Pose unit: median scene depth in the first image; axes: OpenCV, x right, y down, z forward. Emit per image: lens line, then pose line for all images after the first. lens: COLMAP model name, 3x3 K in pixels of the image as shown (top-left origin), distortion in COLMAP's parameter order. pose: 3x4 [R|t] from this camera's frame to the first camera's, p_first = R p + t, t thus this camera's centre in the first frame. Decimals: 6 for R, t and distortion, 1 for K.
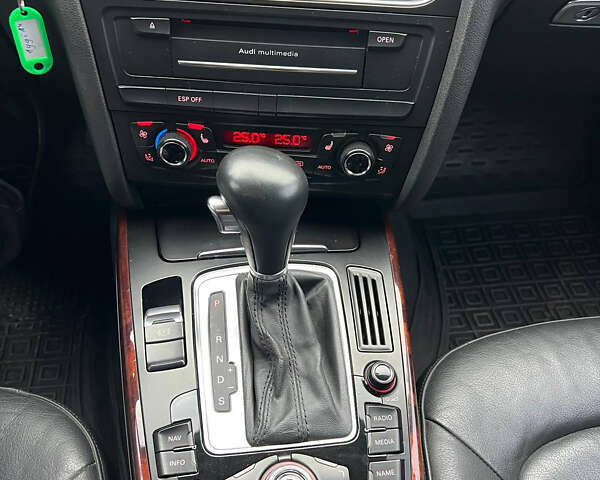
lens RADIAL K [[610.1, 0, 304.7], [0, 610.1, 243.1], [0, 0, 1]] dist [0.028009, 0.000000]
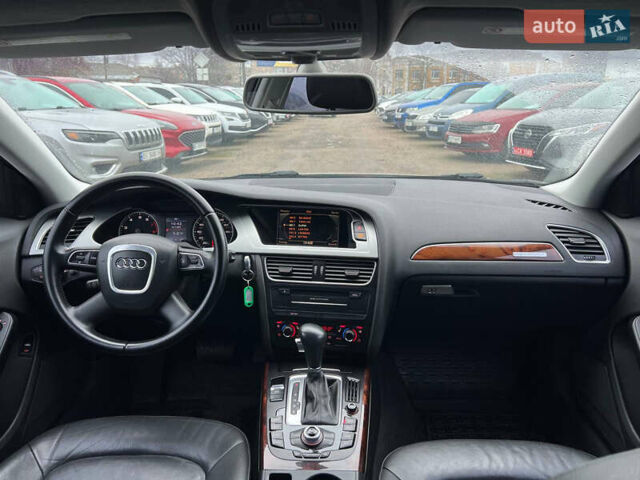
lens RADIAL K [[488.7, 0, 322.1], [0, 488.7, 238.1], [0, 0, 1]] dist [0.062232, -0.081072]
pose [[0.983895, -0.027359, -0.176640, 0.405393], [-0.070134, 0.849879, -0.522290, 0.731287], [0.164412, 0.526267, 0.834273, -1.262395]]
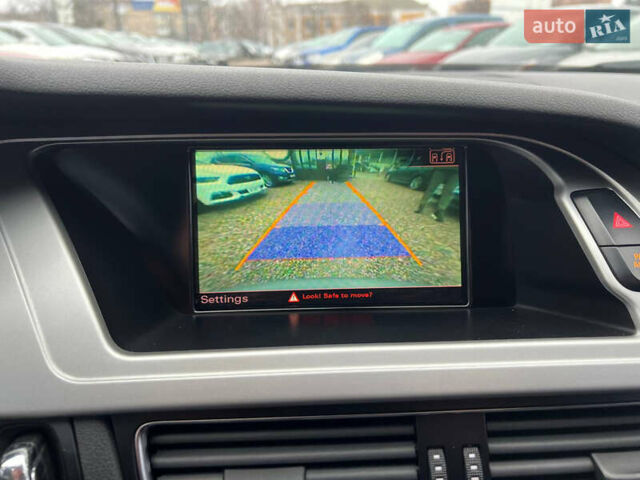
lens RADIAL K [[488.7, 0, 325.4], [0, 488.7, 245.1], [0, 0, 1]] dist [0.062232, -0.081072]
pose [[0.996169, -0.084788, 0.021391, -0.170977], [0.085610, 0.895788, -0.436160, -0.437806], [0.017819, 0.436320, 0.899615, 0.406194]]
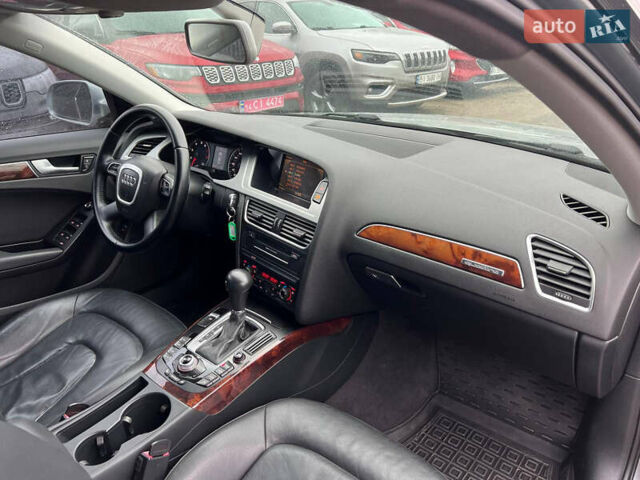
lens RADIAL K [[488.7, 0, 326.3], [0, 488.7, 244.5], [0, 0, 1]] dist [0.062232, -0.081072]
pose [[0.673960, 0.240886, -0.698392, 1.880245], [-0.503982, 0.841127, -0.196233, 0.021656], [0.540167, 0.484230, 0.688288, -0.615635]]
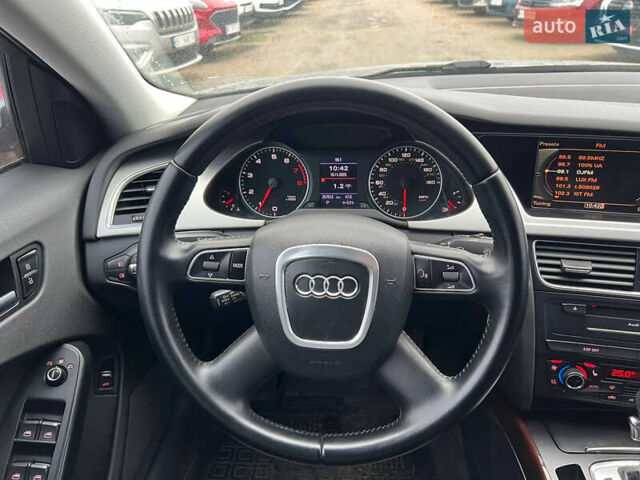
lens RADIAL K [[488.7, 0, 319.9], [0, 488.7, 242.6], [0, 0, 1]] dist [0.062232, -0.081072]
pose [[0.973180, 0.017393, -0.229388, -0.602432], [-0.091030, 0.944865, -0.314552, -0.022602], [0.211270, 0.326997, 0.921107, -0.477988]]
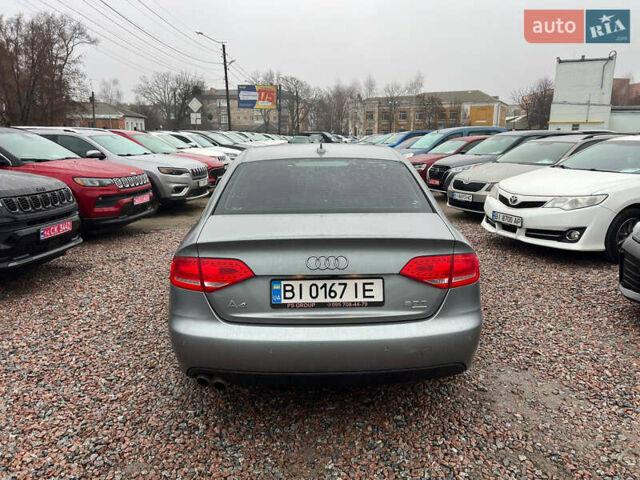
lens RADIAL K [[488.7, 0, 321.6], [0, 488.7, 244.5], [0, 0, 1]] dist [0.062232, -0.081072]
pose [[0.991317, -0.041351, -0.124819, 1.252040], [-0.038193, 0.817786, -0.574254, 6.125491], [0.125821, 0.574035, 0.809106, -6.848142]]
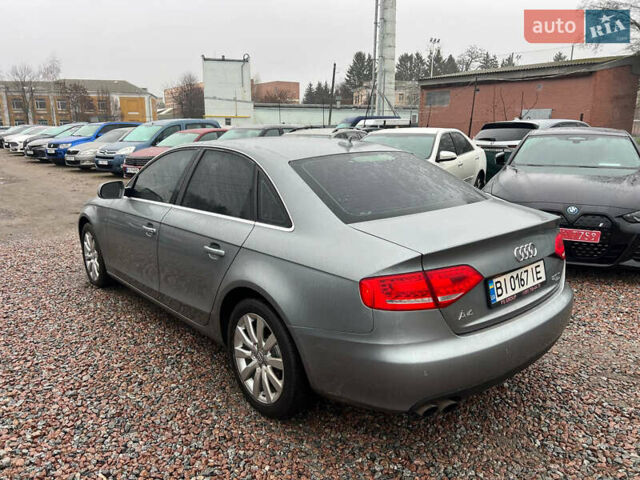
lens RADIAL K [[488.7, 0, 323.4], [0, 488.7, 241.1], [0, 0, 1]] dist [0.062232, -0.081072]
pose [[0.837344, -0.184612, 0.514561, -3.229589], [0.437263, 0.791107, -0.427727, 4.740124], [-0.328109, 0.583153, 0.743153, -5.986099]]
